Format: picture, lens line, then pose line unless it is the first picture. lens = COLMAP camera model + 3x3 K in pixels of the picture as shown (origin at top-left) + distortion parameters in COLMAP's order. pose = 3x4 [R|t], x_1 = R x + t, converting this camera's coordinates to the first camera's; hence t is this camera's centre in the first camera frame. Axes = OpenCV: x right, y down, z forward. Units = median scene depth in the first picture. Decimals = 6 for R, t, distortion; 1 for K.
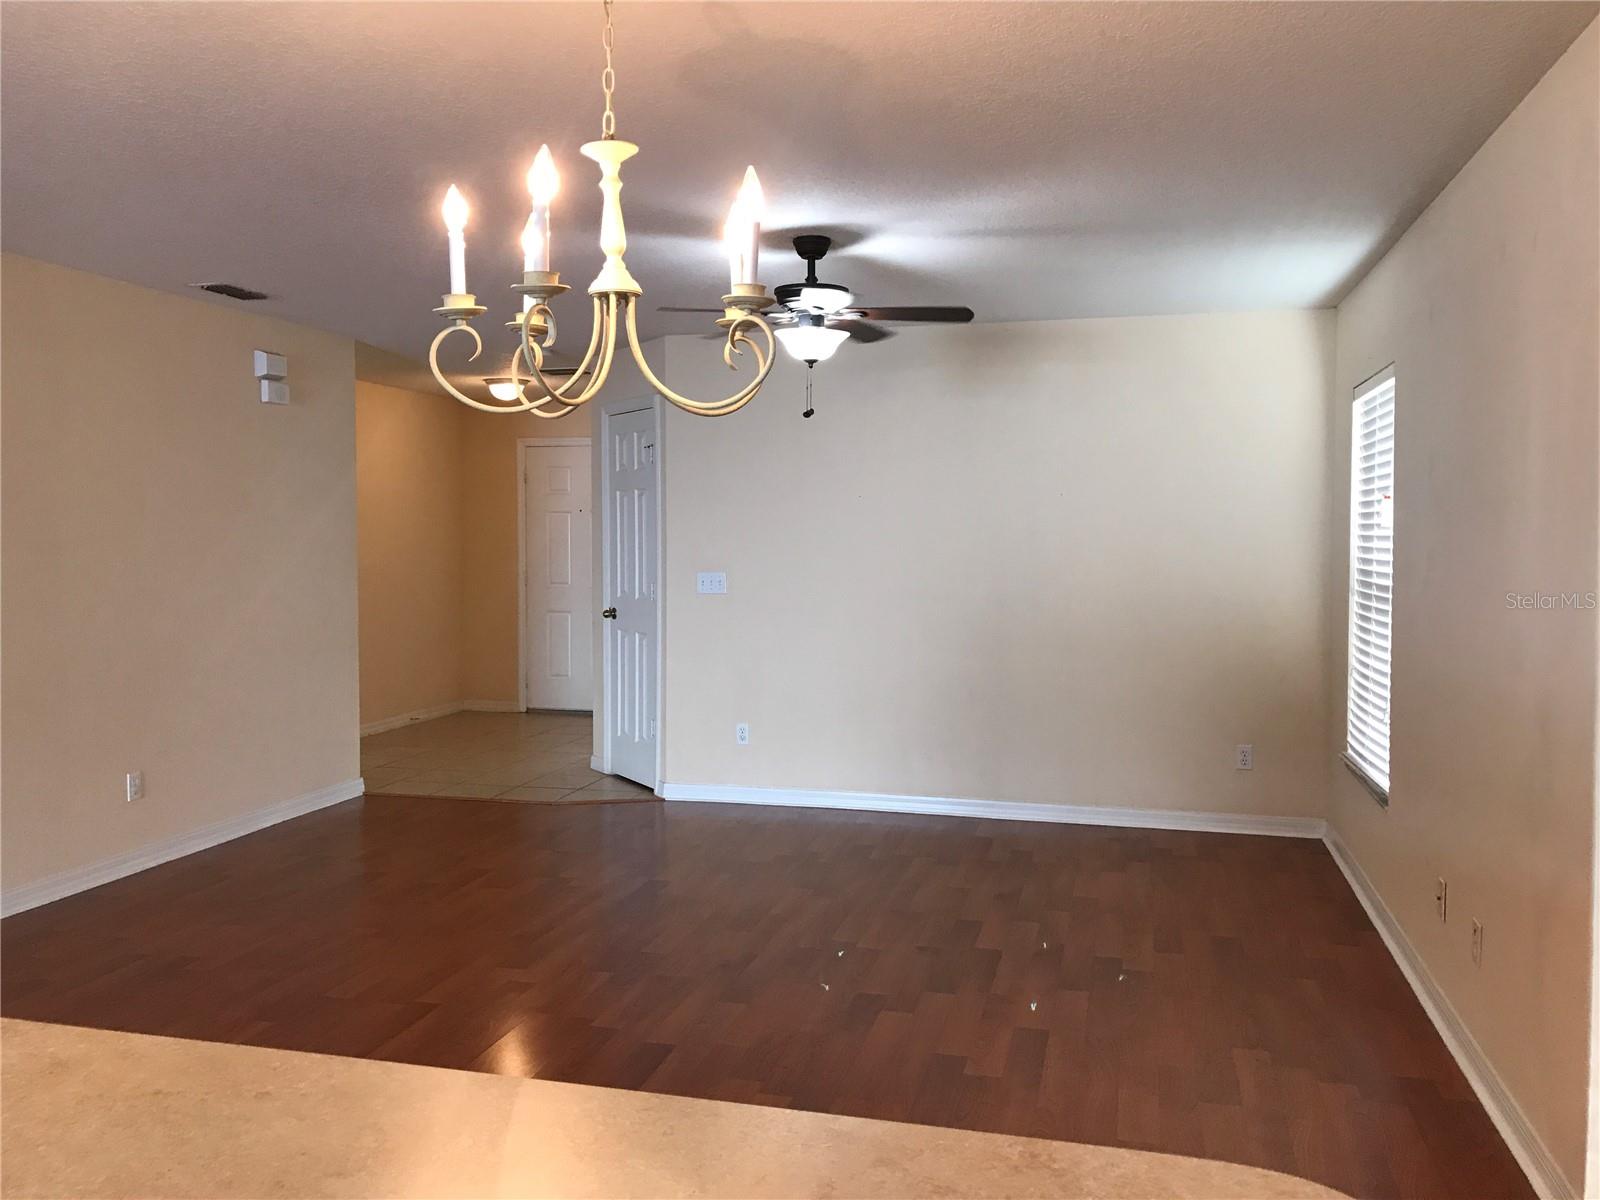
lens RADIAL K [[1320.5, 0, 805.5], [0, 1320.5, 593.2], [0, 0, 1]] dist [0.005856, 0.009550]
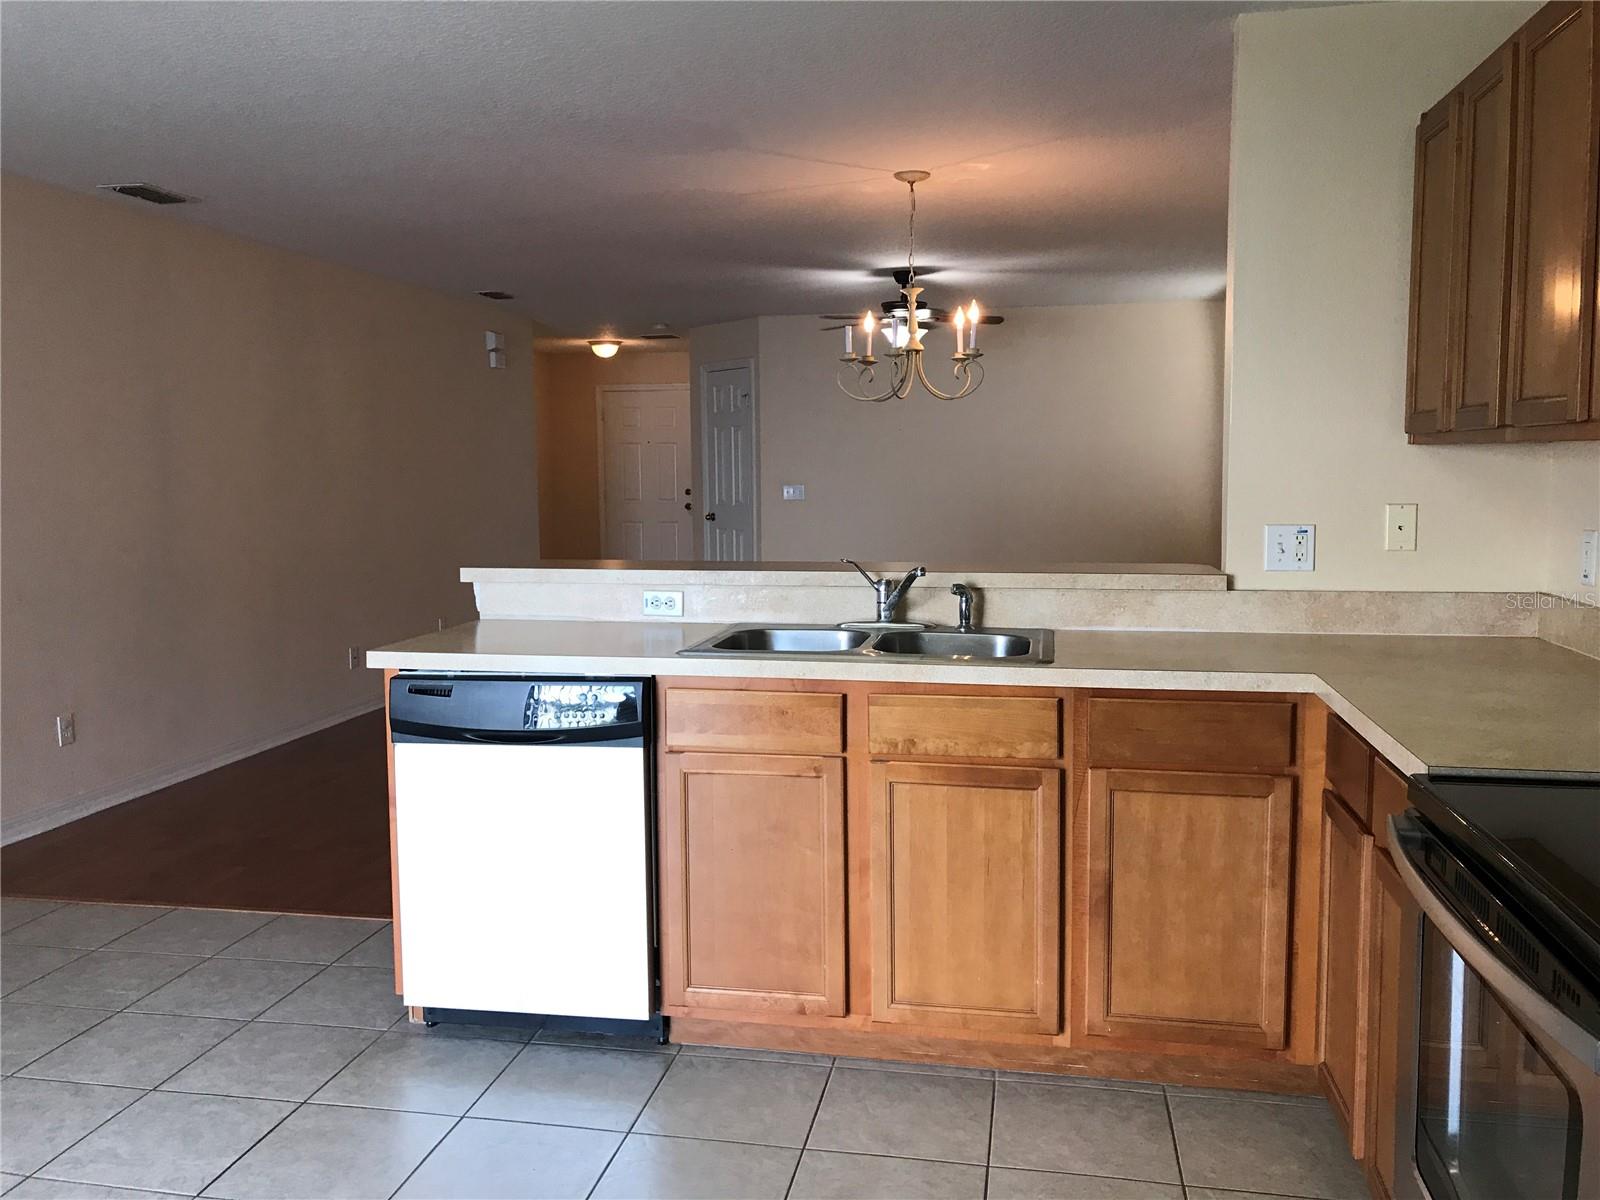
lens RADIAL K [[1320.5, 0, 795.2], [0, 1320.5, 603.3], [0, 0, 1]] dist [0.005856, 0.009550]
pose [[0.998157, -0.014852, 0.058845, -0.165999], [0.011221, 0.998040, 0.061565, 0.025193], [-0.059644, -0.060791, 0.996367, -0.450096]]
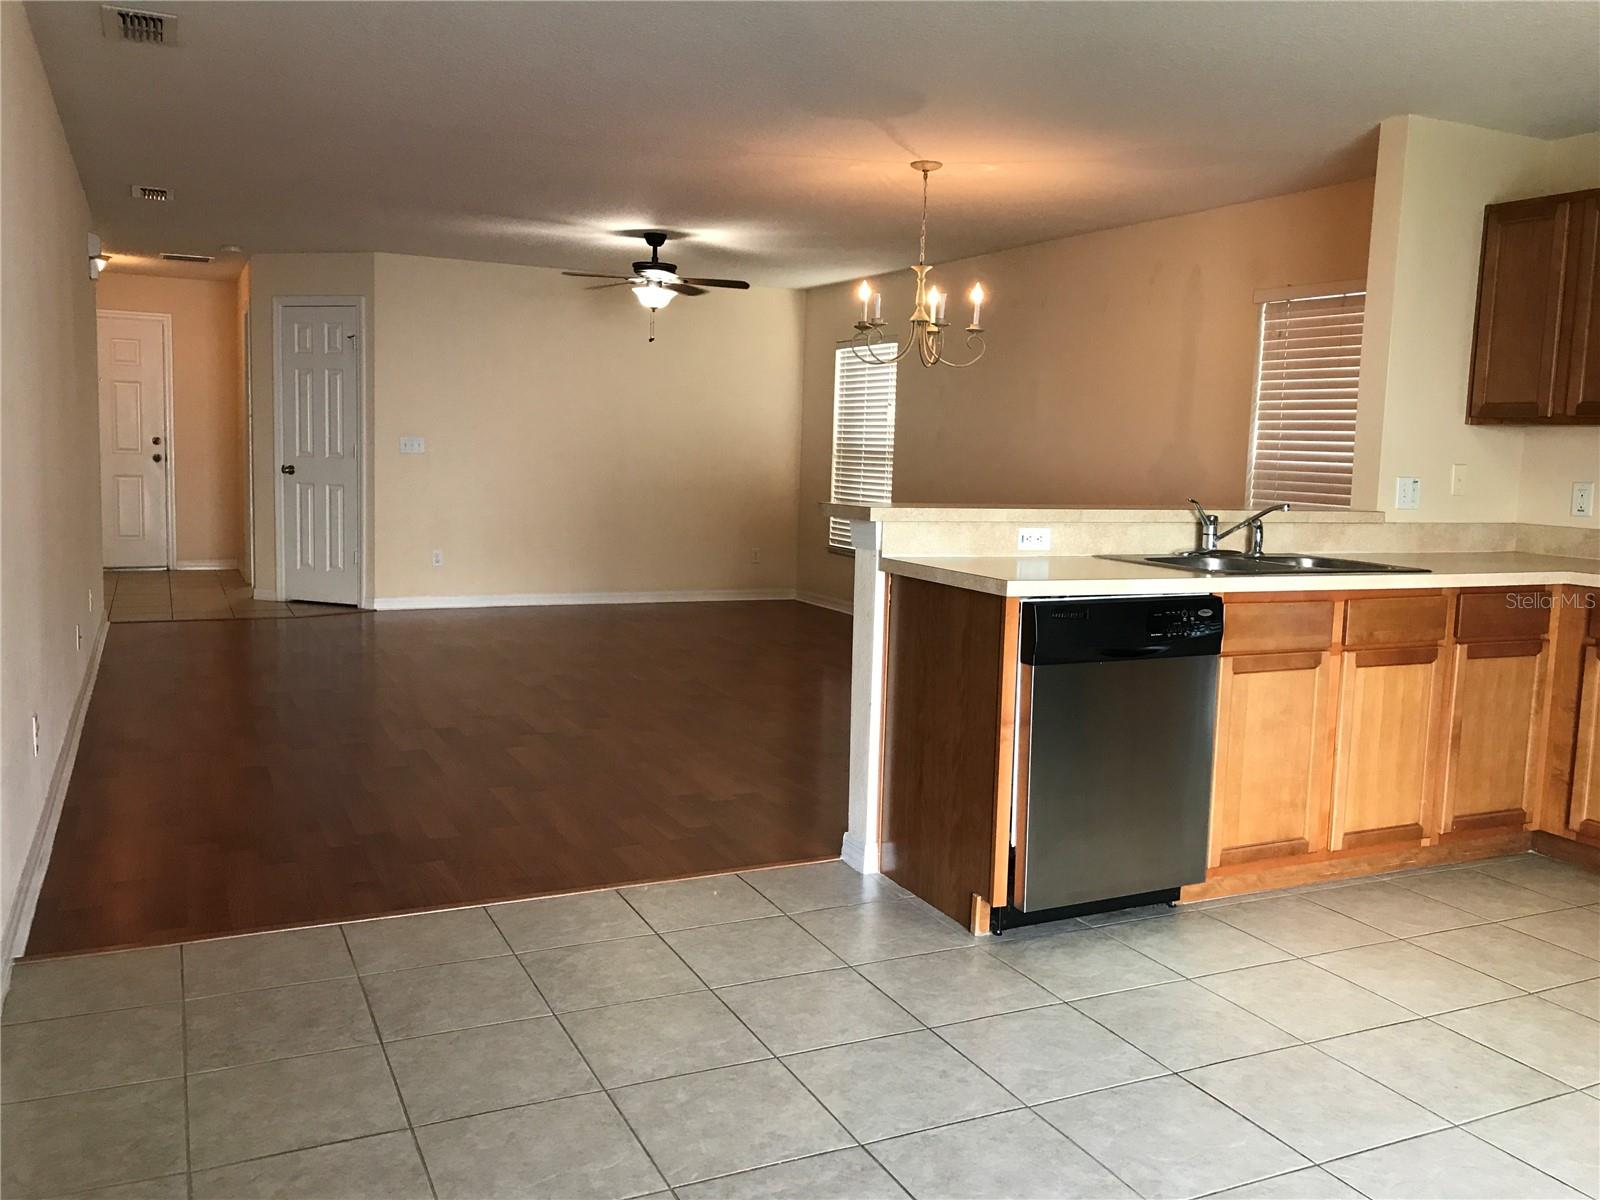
lens RADIAL K [[1320.5, 0, 798.3], [0, 1320.5, 592.1], [0, 0, 1]] dist [0.005856, 0.009550]
pose [[0.766438, -0.049624, 0.640399, -0.677043], [-0.002393, 0.996784, 0.080104, 0.034221], [-0.642314, -0.062927, 0.763854, -0.298066]]
